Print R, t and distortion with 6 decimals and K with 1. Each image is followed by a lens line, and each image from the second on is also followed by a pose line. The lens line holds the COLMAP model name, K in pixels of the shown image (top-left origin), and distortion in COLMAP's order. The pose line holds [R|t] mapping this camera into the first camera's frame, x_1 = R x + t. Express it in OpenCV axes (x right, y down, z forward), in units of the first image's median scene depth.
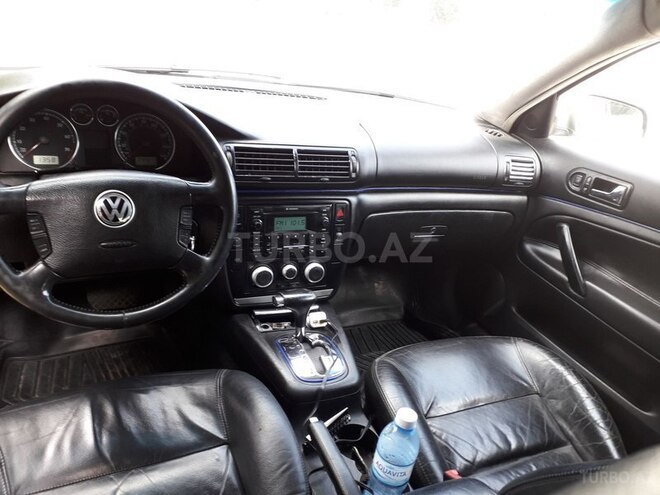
lens RADIAL K [[511.4, 0, 331.5], [0, 511.4, 256.6], [0, 0, 1]] dist [0.052526, -0.002033]
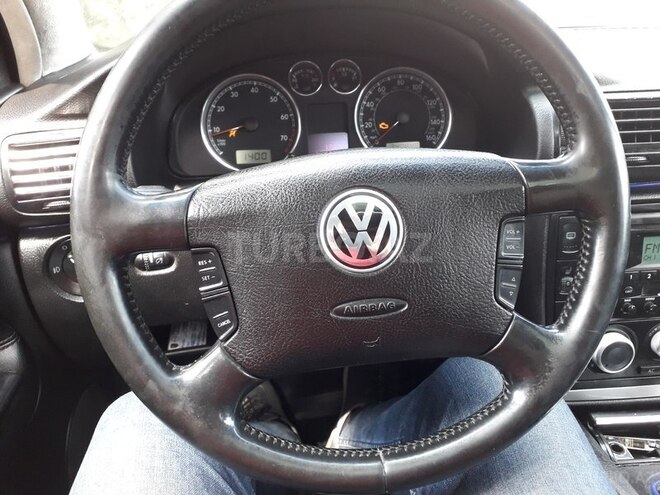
lens RADIAL K [[514.5, 0, 330.0], [0, 514.5, 247.5], [0, 0, 1]] dist [0.000758, -0.001710]
pose [[0.913081, -0.027461, -0.406852, -0.225196], [0.001160, 0.997901, -0.064750, -0.040799], [0.407776, 0.058650, 0.911196, 0.495413]]
